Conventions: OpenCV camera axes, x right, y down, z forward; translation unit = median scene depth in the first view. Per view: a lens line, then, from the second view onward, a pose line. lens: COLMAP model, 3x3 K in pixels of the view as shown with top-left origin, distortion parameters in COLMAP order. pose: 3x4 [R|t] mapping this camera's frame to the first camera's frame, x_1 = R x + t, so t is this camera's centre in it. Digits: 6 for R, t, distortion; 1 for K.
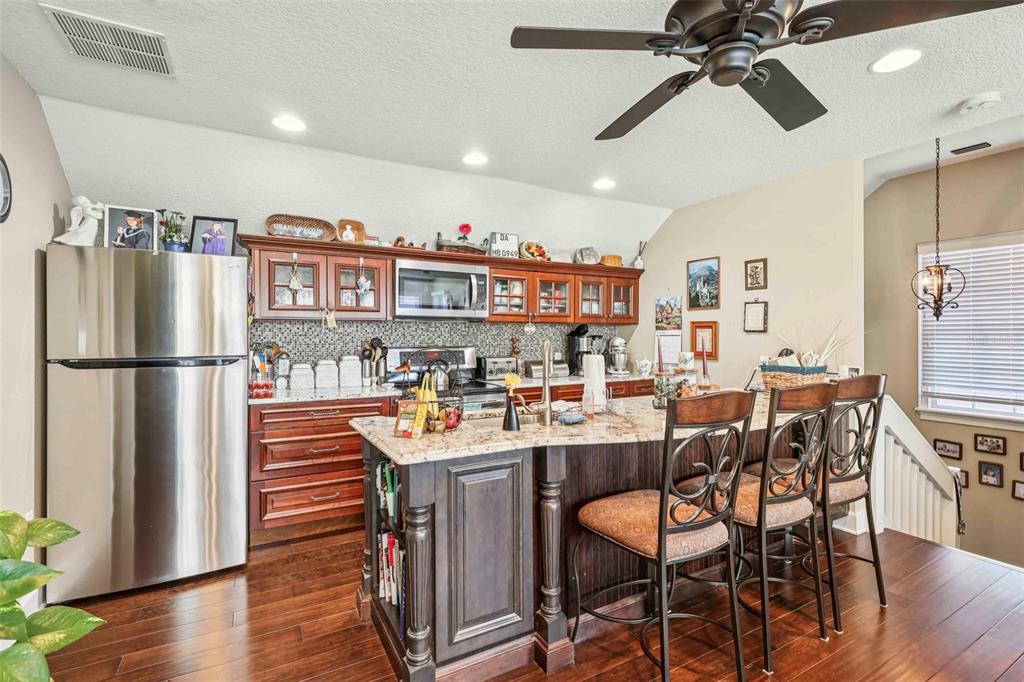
lens RADIAL K [[477.5, 0, 511.6], [0, 477.5, 336.4], [0, 0, 1]] dist [0.001147, 0.000608]
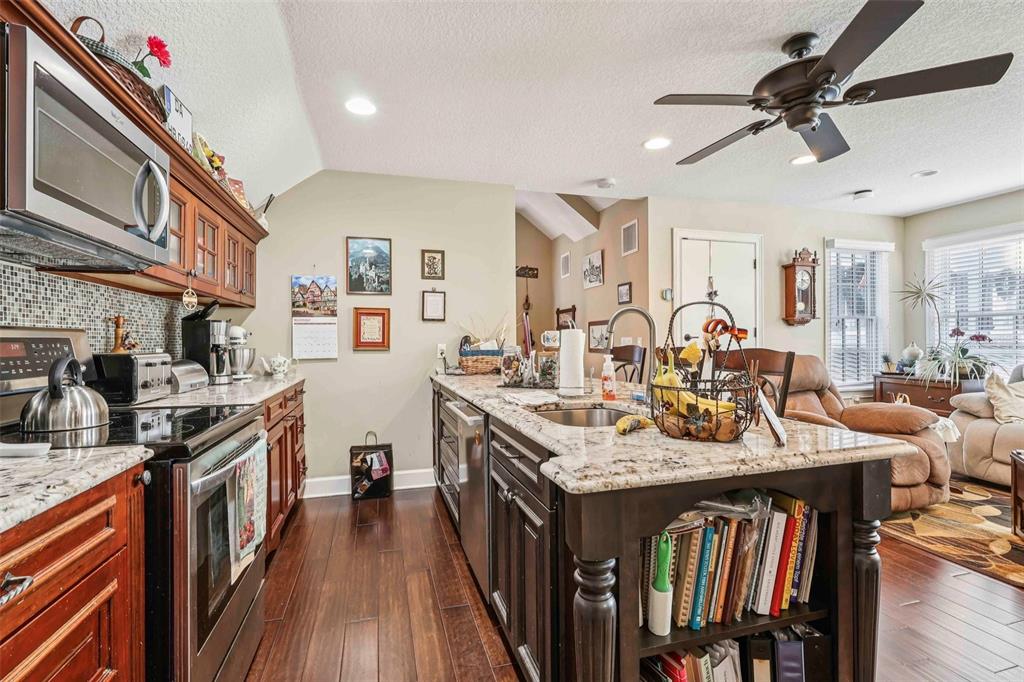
lens RADIAL K [[477.5, 0, 511.2], [0, 477.5, 342.5], [0, 0, 1]] dist [0.001147, 0.000608]
pose [[0.237802, -0.000028, 0.971314, -0.408502], [0.009431, 0.999953, -0.002280, 0.038045], [-0.971268, 0.009703, 0.237791, 0.545984]]
